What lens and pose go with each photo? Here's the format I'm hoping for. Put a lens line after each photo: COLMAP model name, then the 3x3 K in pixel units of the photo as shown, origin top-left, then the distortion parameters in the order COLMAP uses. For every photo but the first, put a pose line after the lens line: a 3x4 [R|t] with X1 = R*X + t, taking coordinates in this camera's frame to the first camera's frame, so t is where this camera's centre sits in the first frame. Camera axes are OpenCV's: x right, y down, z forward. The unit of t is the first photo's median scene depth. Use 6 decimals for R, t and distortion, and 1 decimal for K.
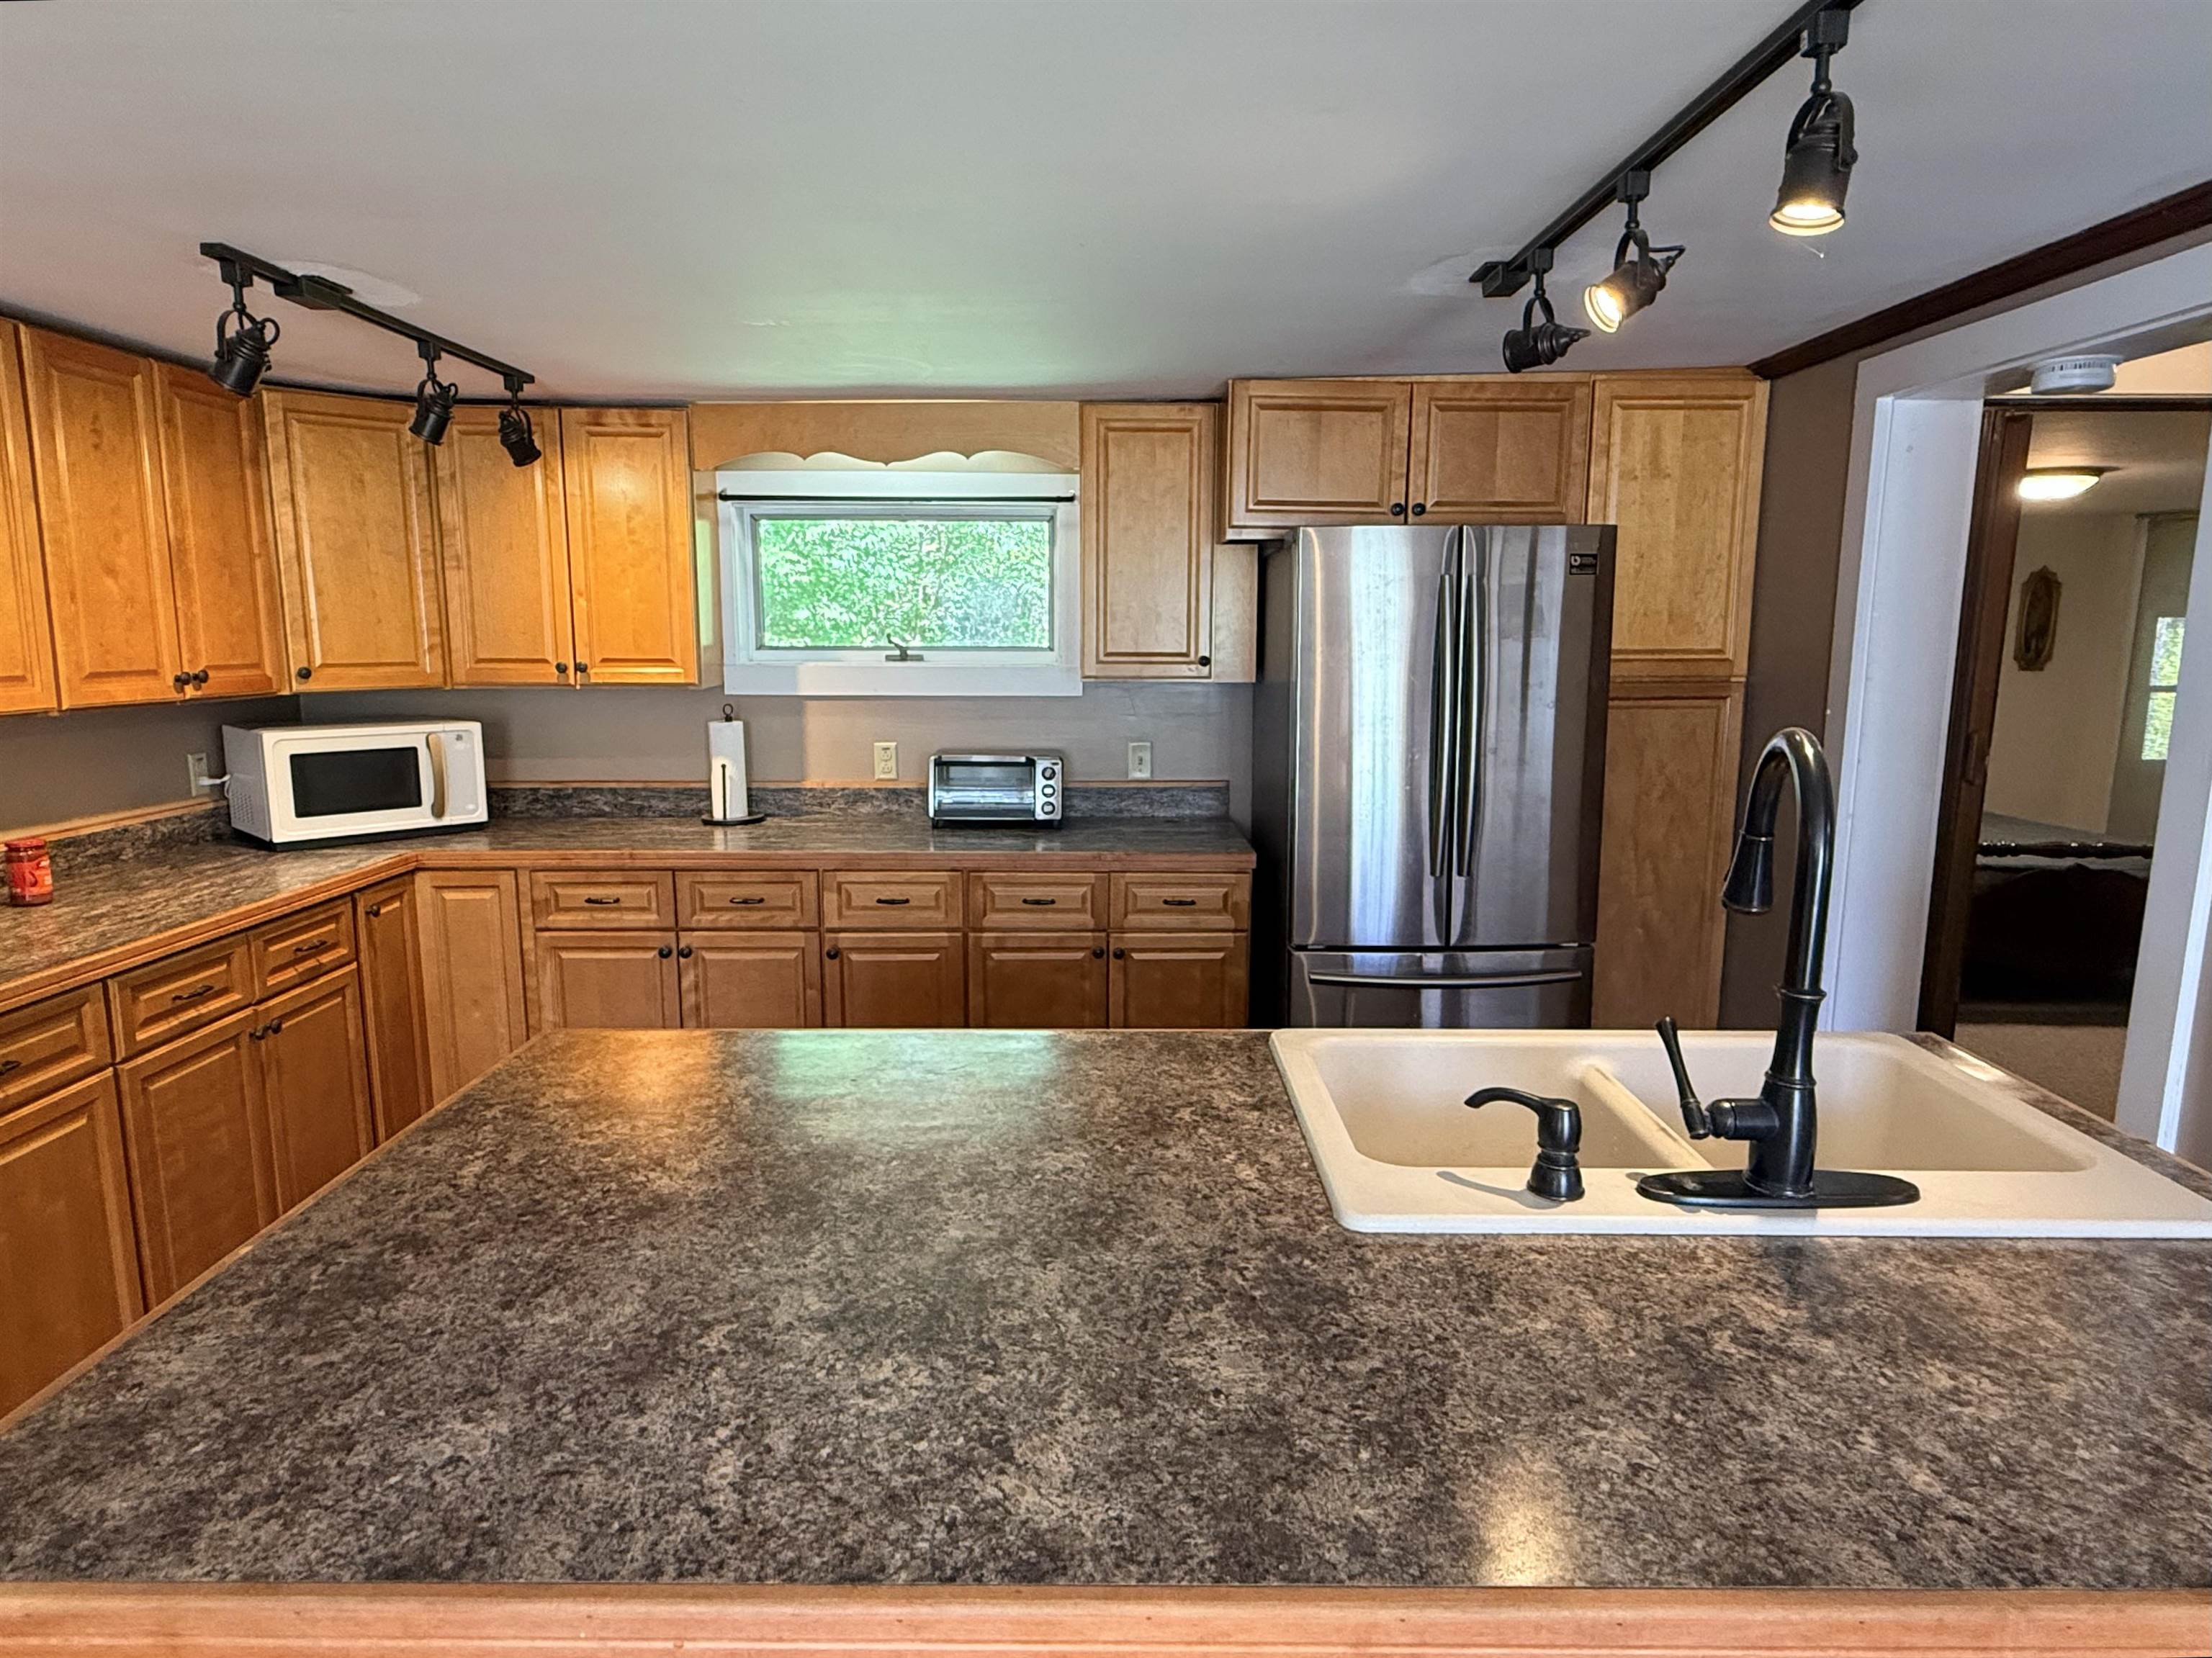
lens RADIAL K [[1277.0, 0, 1118.5], [0, 1277.0, 828.7], [0, 0, 1]] dist [-0.006749, 0.006134]
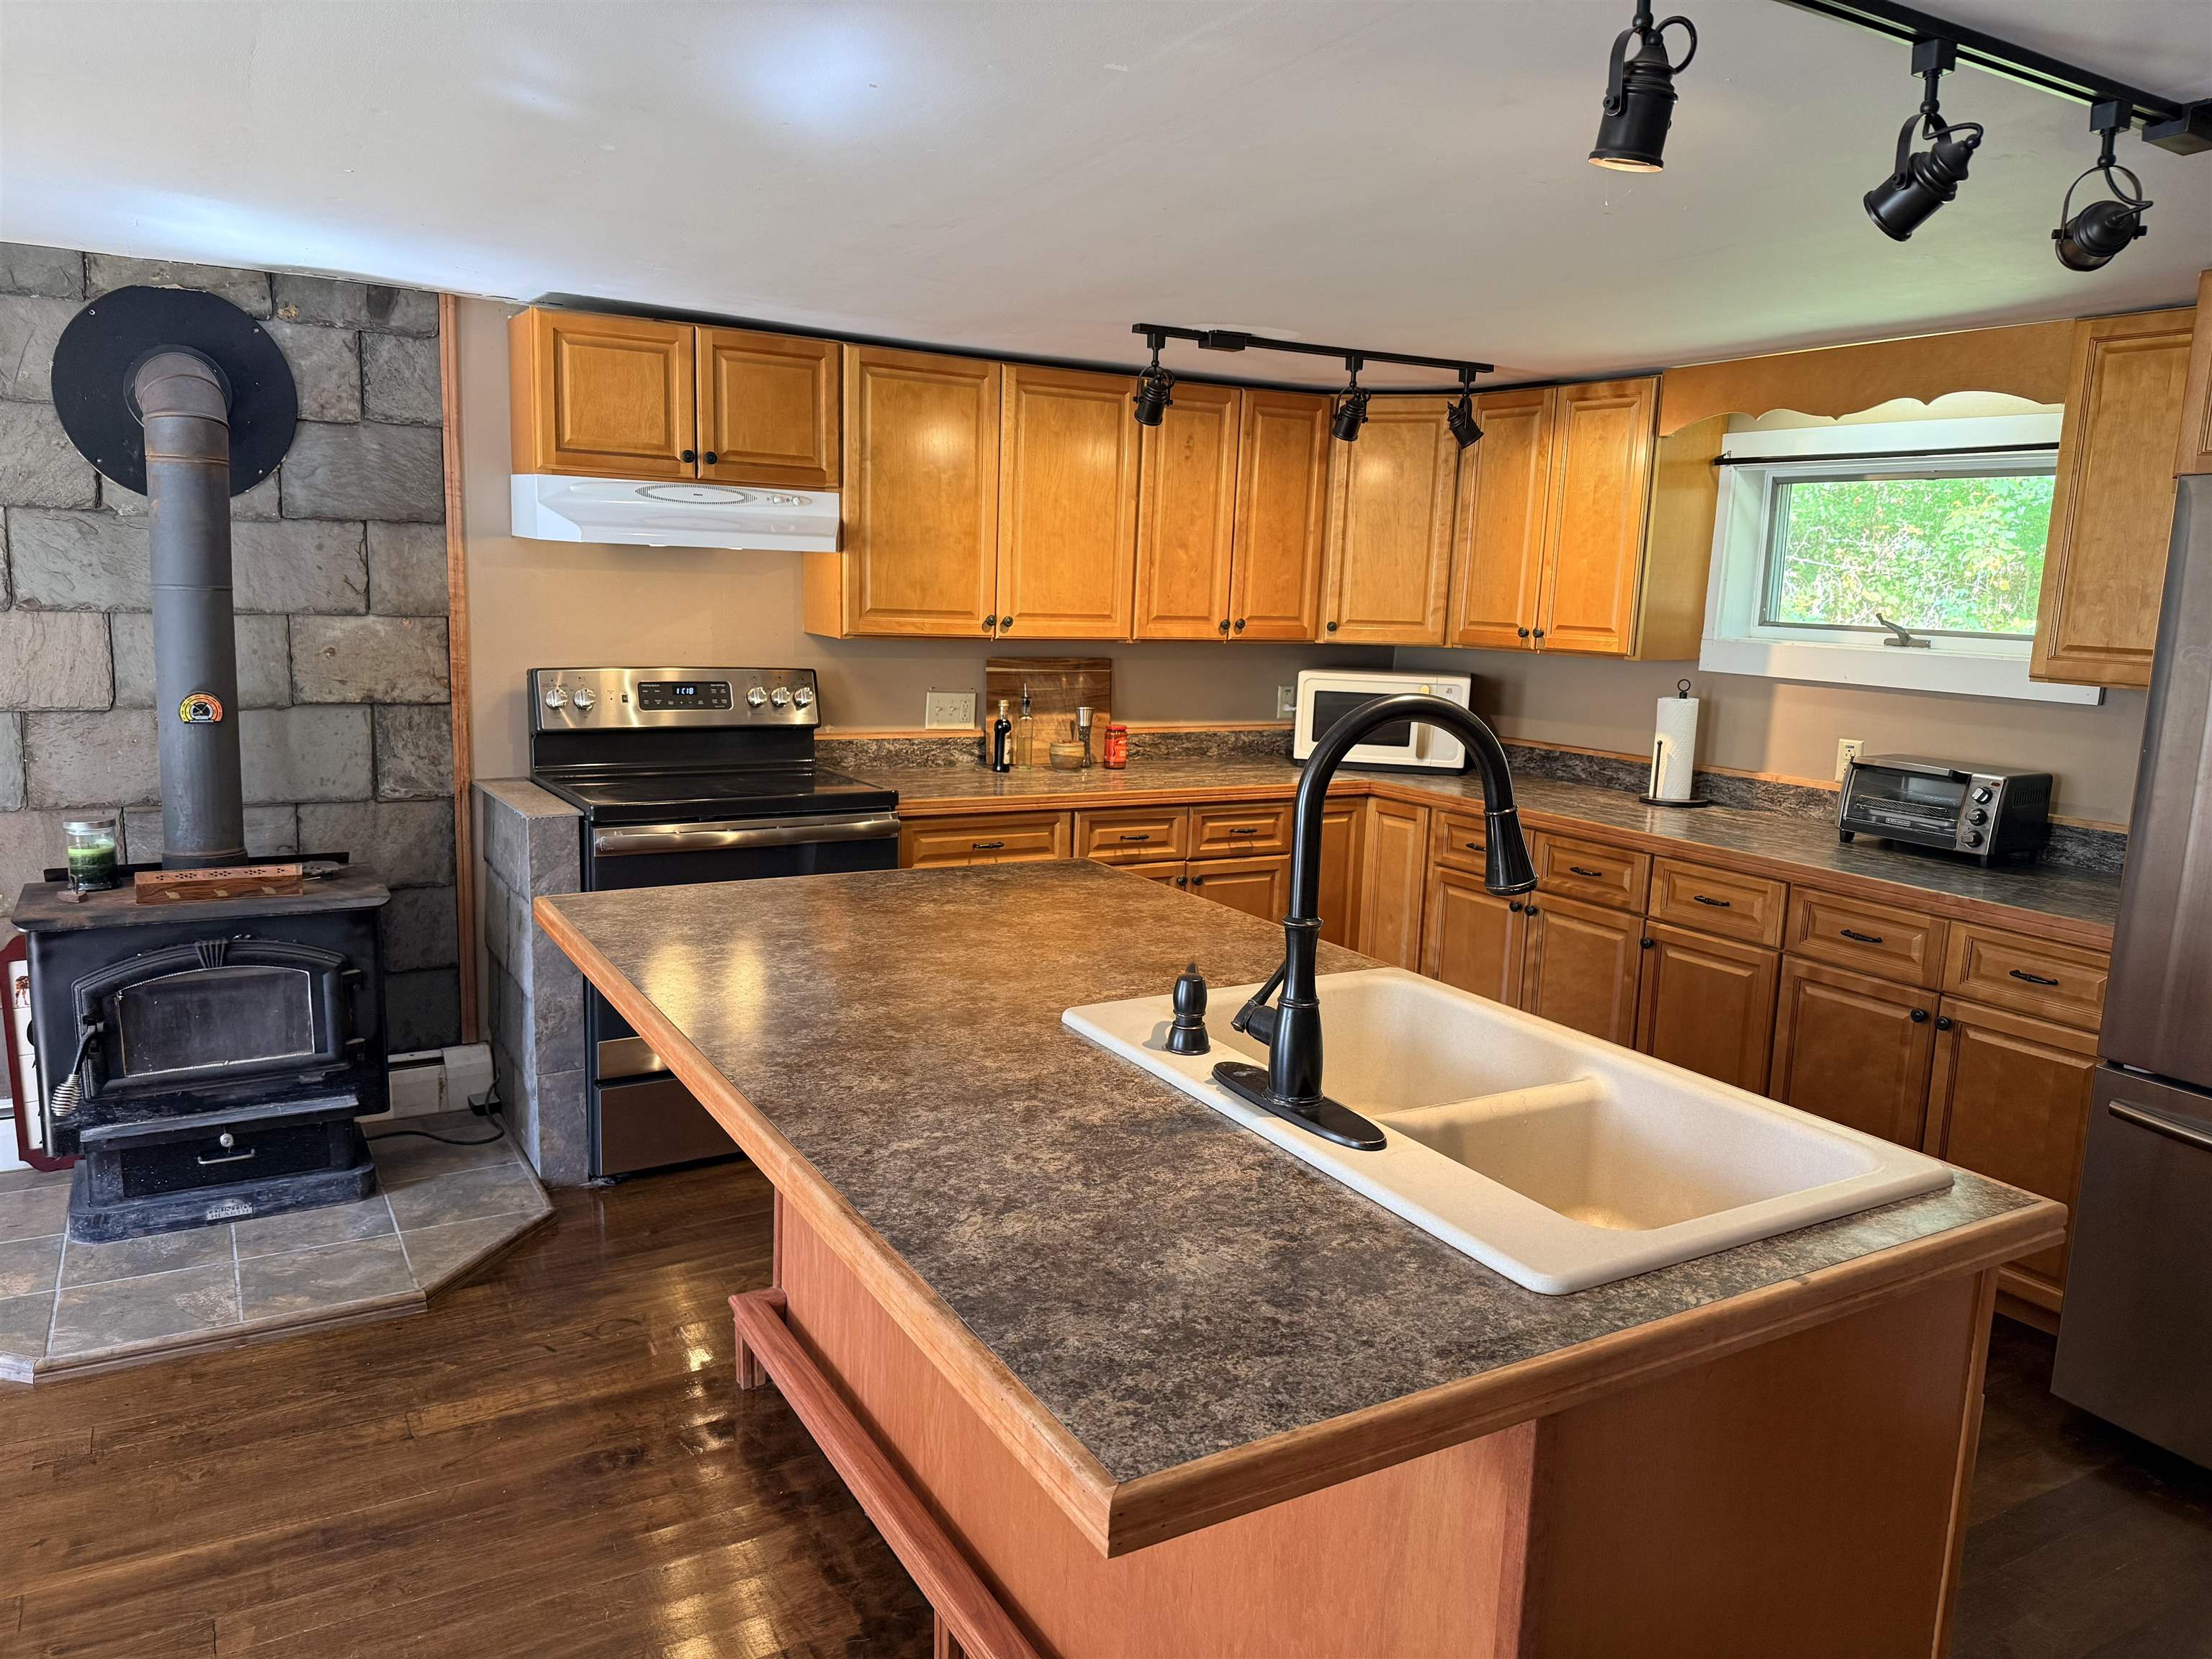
lens RADIAL K [[1569.1, 0, 1117.0], [0, 1569.1, 840.5], [0, 0, 1]] dist [0.053646, -0.060840]
pose [[0.492474, 0.157081, -0.856035, 0.592981], [-0.167195, 0.982333, 0.084069, -0.010092], [0.854117, 0.101723, 0.510036, 0.060340]]
